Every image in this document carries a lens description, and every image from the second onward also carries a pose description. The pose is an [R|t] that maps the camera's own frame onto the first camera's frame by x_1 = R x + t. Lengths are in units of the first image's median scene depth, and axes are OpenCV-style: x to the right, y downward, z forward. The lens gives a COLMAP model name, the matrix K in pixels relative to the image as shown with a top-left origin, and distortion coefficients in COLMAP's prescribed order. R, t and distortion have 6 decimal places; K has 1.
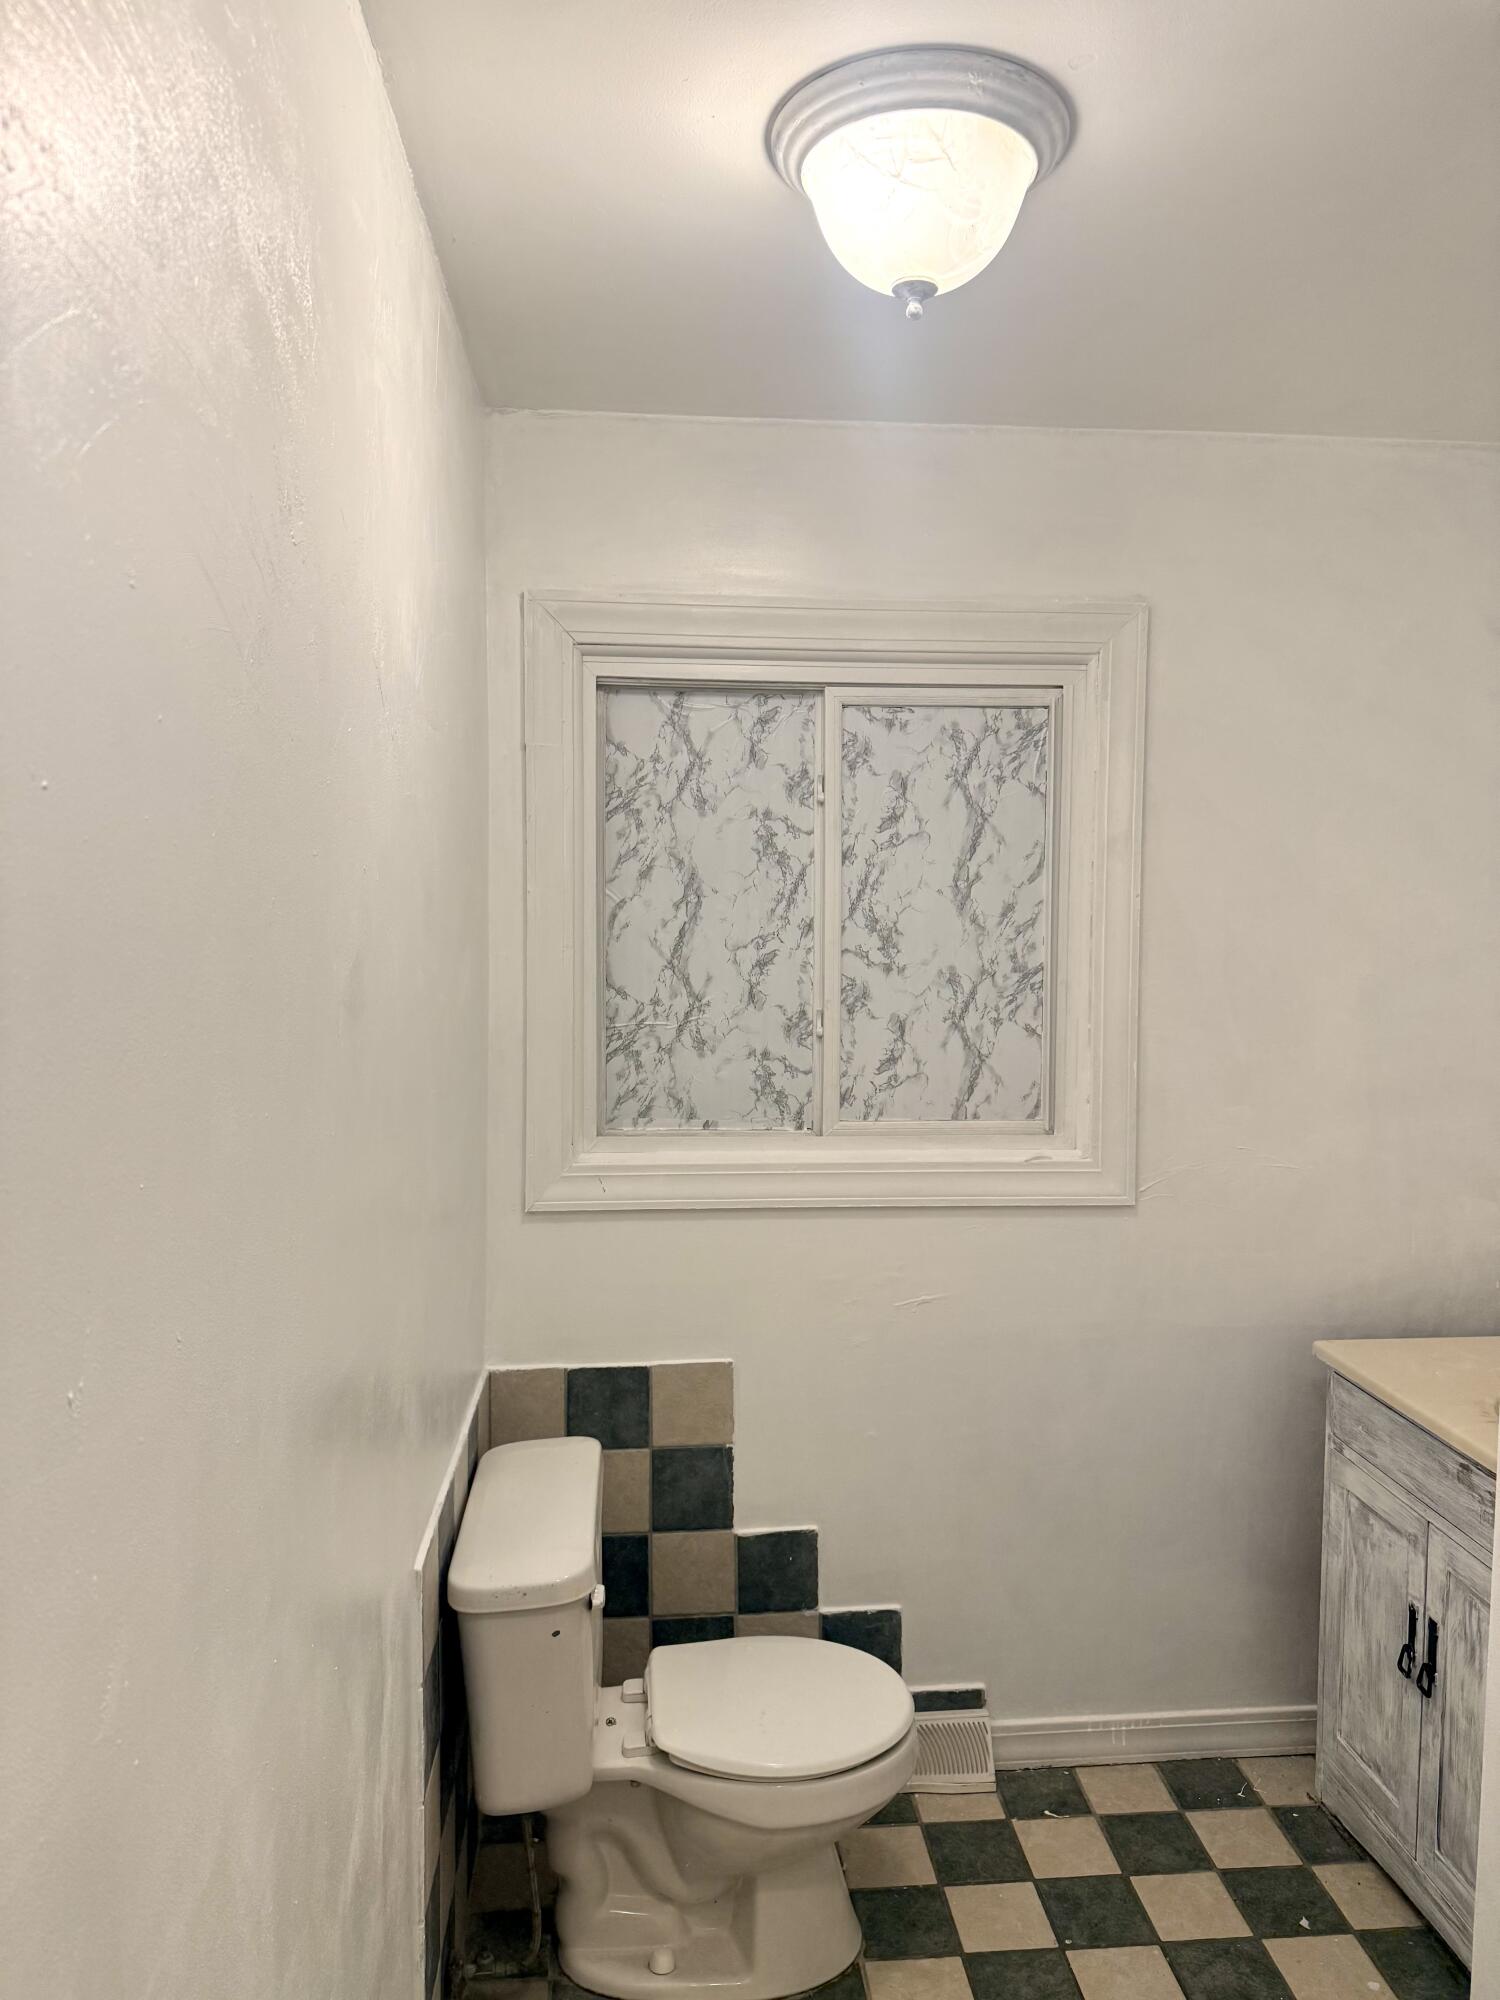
lens RADIAL K [[1413.6, 0, 783.9], [0, 1413.6, 984.8], [0, 0, 1]] dist [0.056151, -0.077990]
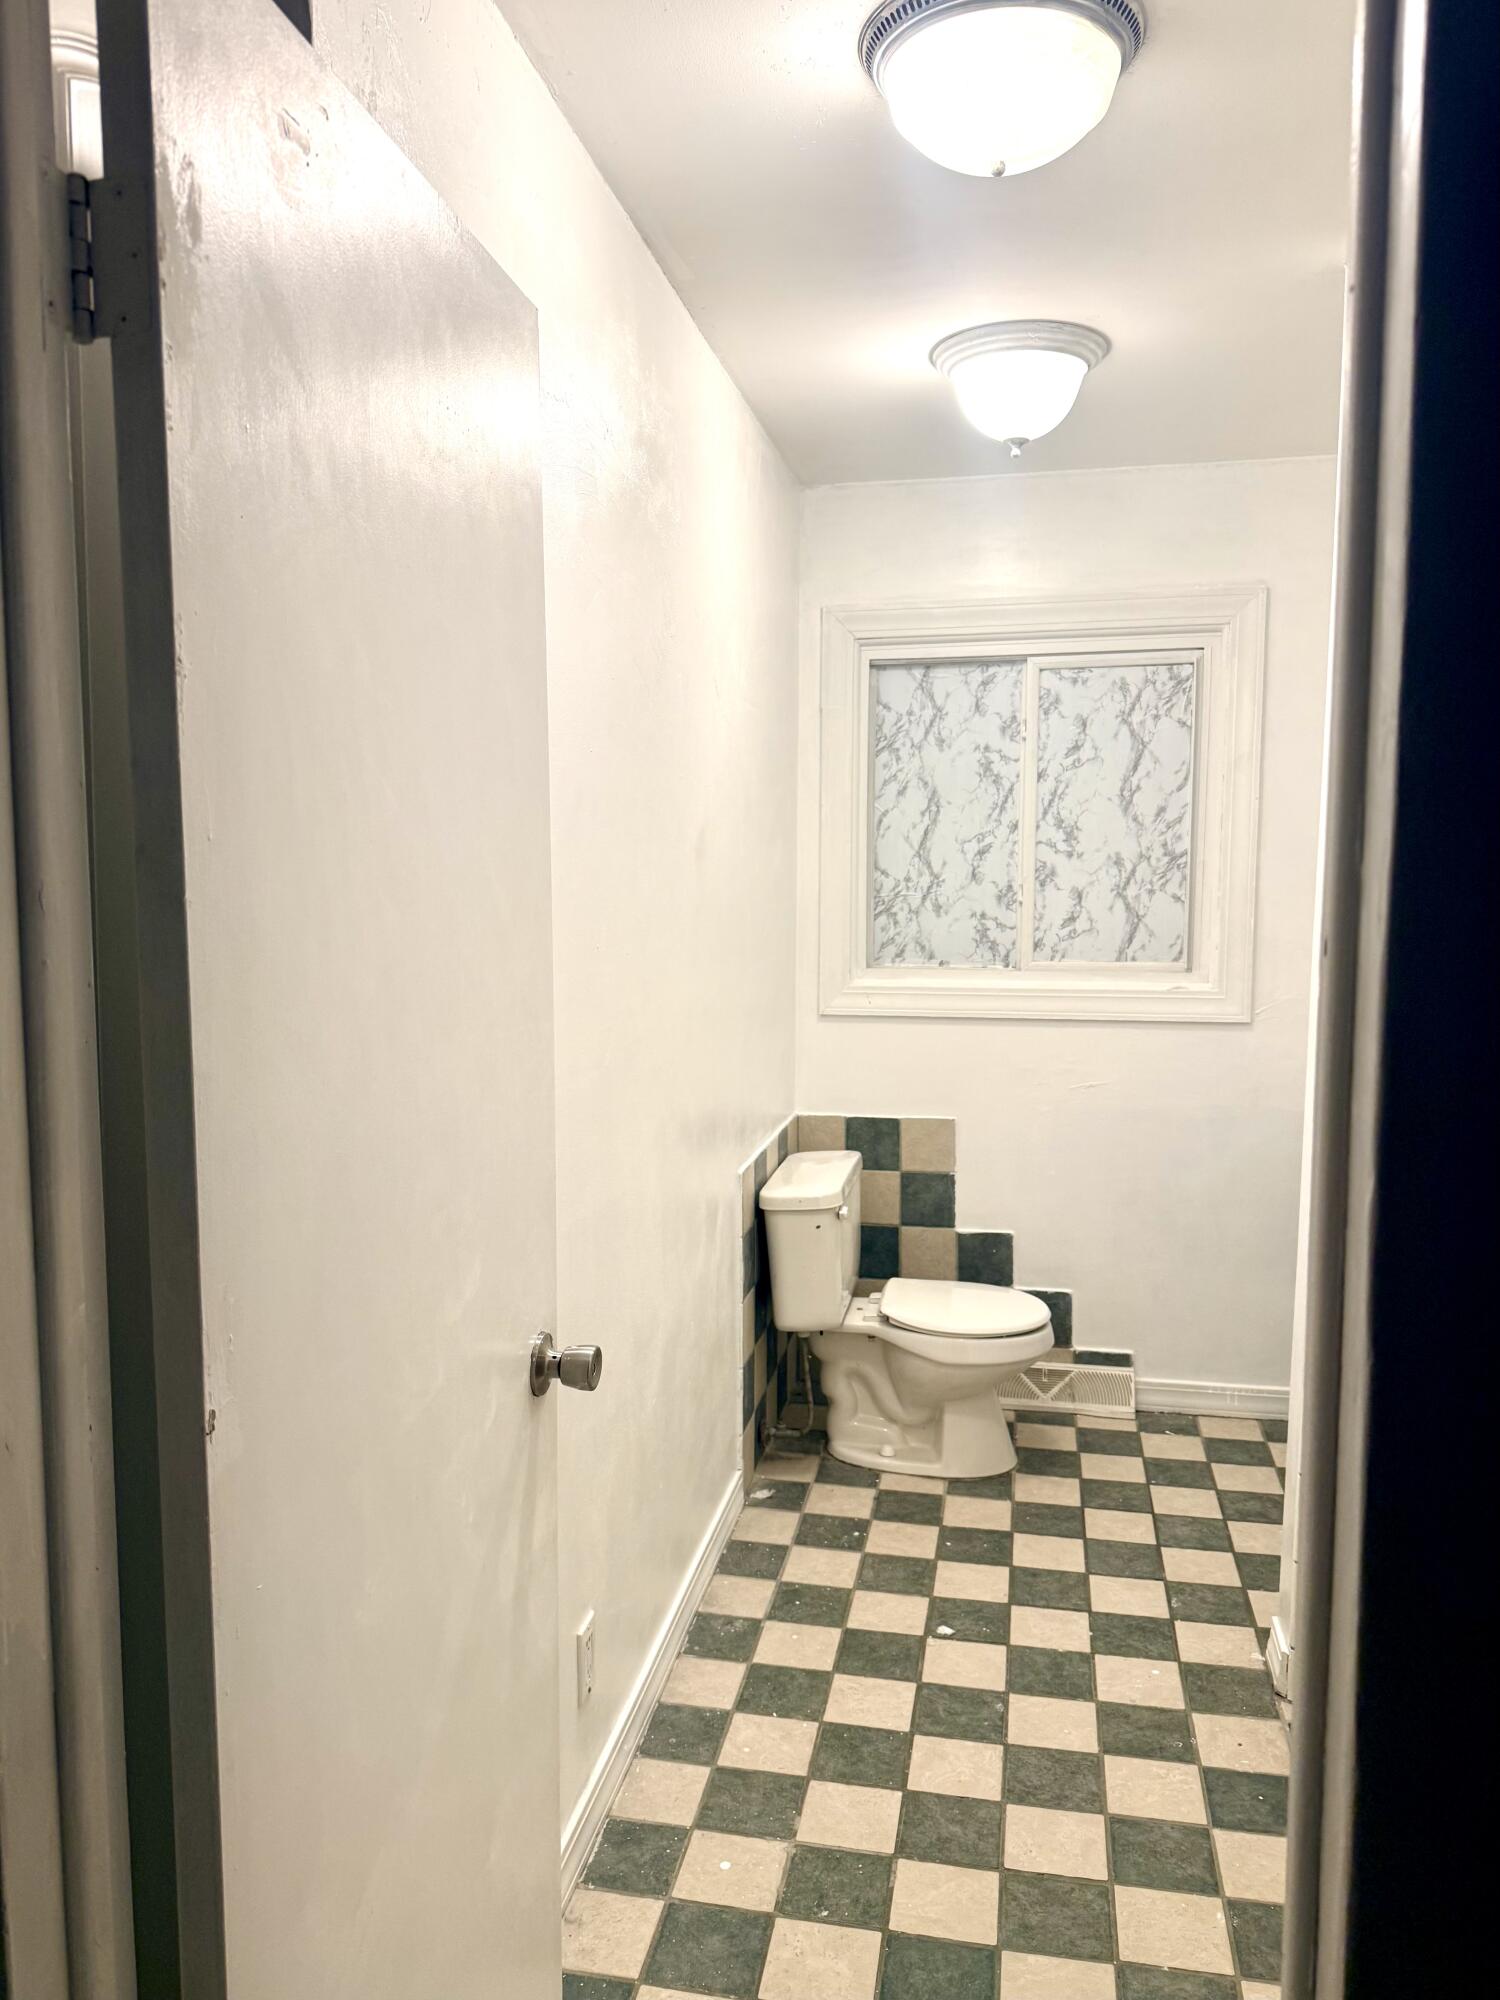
lens RADIAL K [[1413.6, 0, 733.9], [0, 1413.6, 987.7], [0, 0, 1]] dist [0.056151, -0.077990]
pose [[0.954284, 0.016481, -0.298445, 0.181715], [-0.001253, 0.998690, 0.051146, 0.050651], [0.298897, -0.048434, 0.953055, -0.478704]]
